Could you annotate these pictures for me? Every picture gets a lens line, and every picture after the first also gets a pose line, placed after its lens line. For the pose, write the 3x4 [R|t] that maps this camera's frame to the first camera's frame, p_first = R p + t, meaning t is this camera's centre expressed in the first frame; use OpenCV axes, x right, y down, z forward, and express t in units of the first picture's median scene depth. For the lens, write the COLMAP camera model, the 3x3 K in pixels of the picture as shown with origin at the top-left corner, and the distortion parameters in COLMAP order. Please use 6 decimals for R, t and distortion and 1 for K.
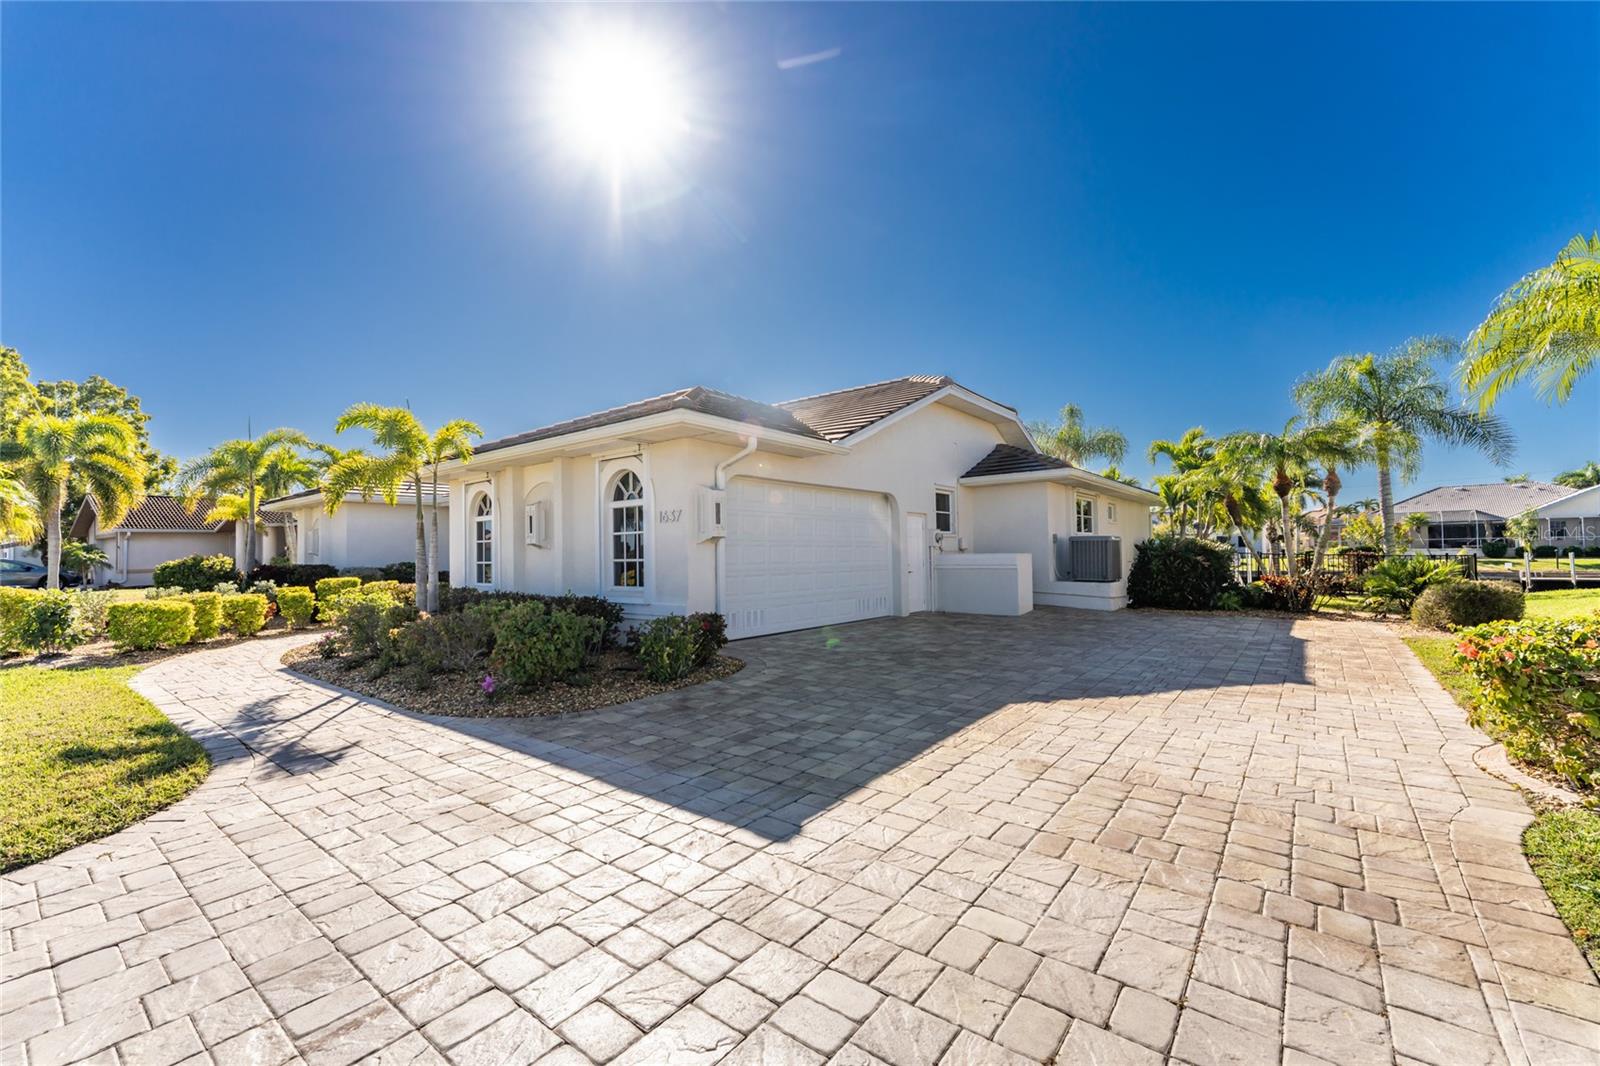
lens RADIAL K [[648.9, 0, 791.2], [0, 648.9, 538.6], [0, 0, 1]] dist [-0.021634, 0.000717]
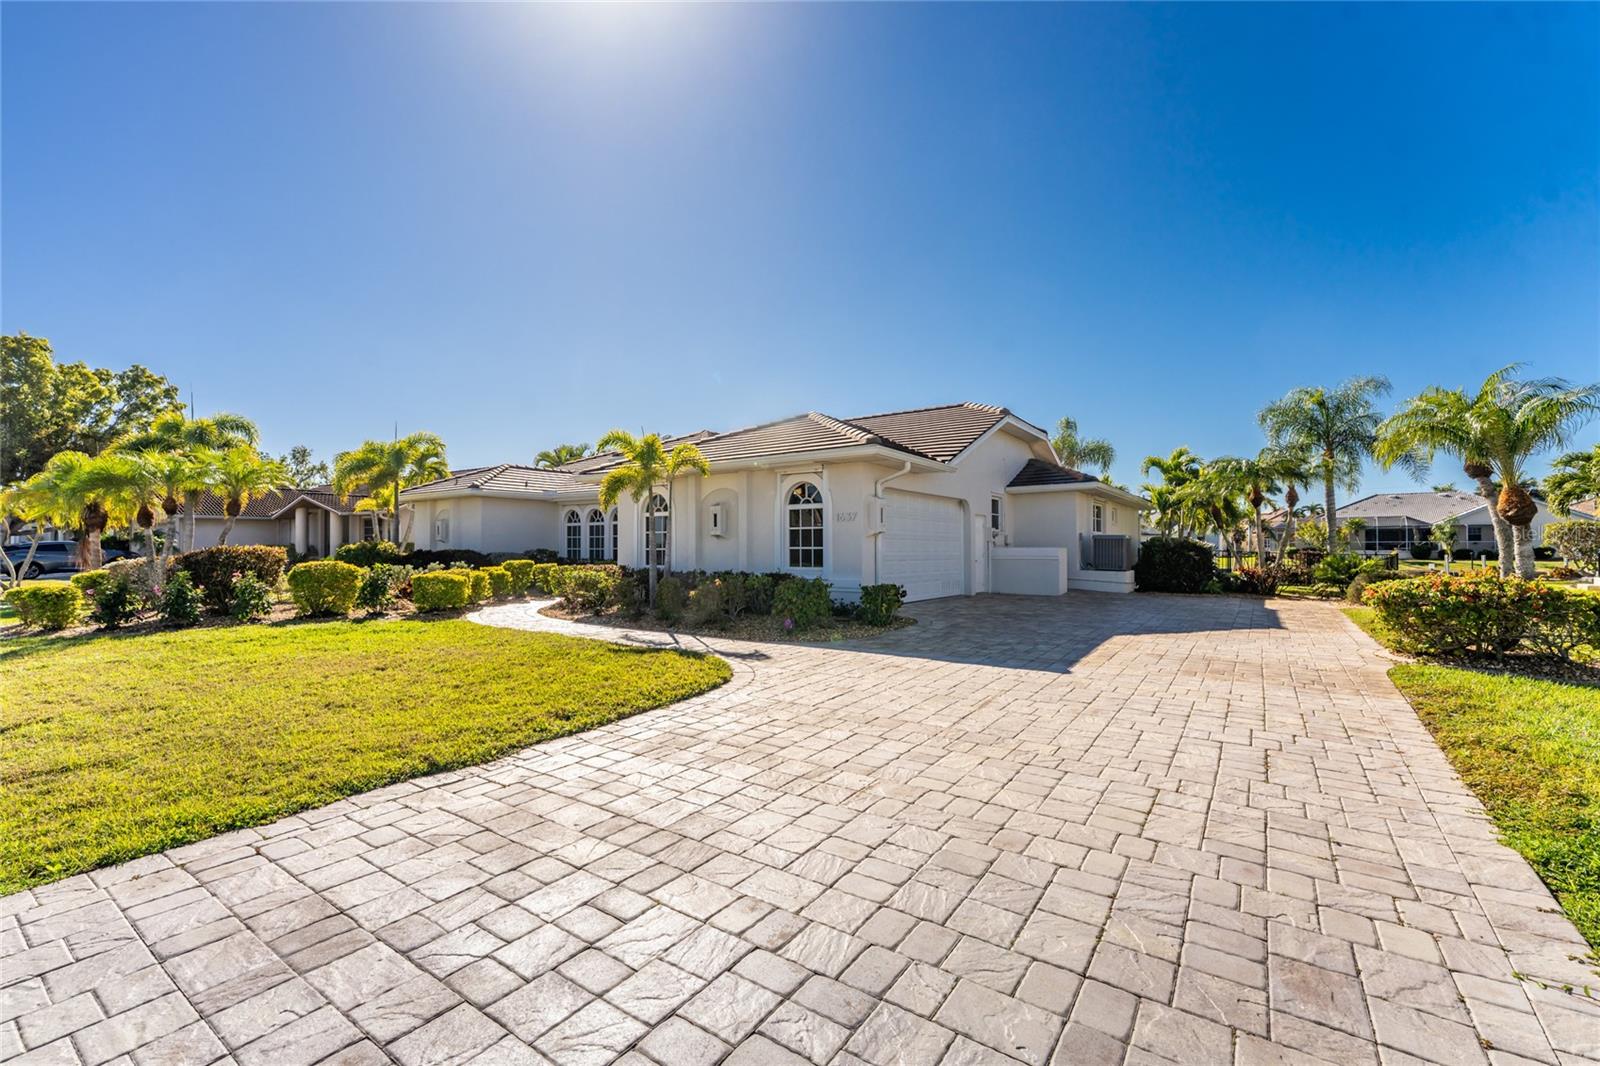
lens RADIAL K [[670.7, 0, 780.7], [0, 670.7, 541.5], [0, 0, 1]] dist [-0.022986, 0.000506]
pose [[0.998162, 0.013360, 0.059103, -0.254169], [-0.014110, 0.999825, 0.012284, 0.001909], [-0.058929, -0.013096, 0.998176, -0.267431]]
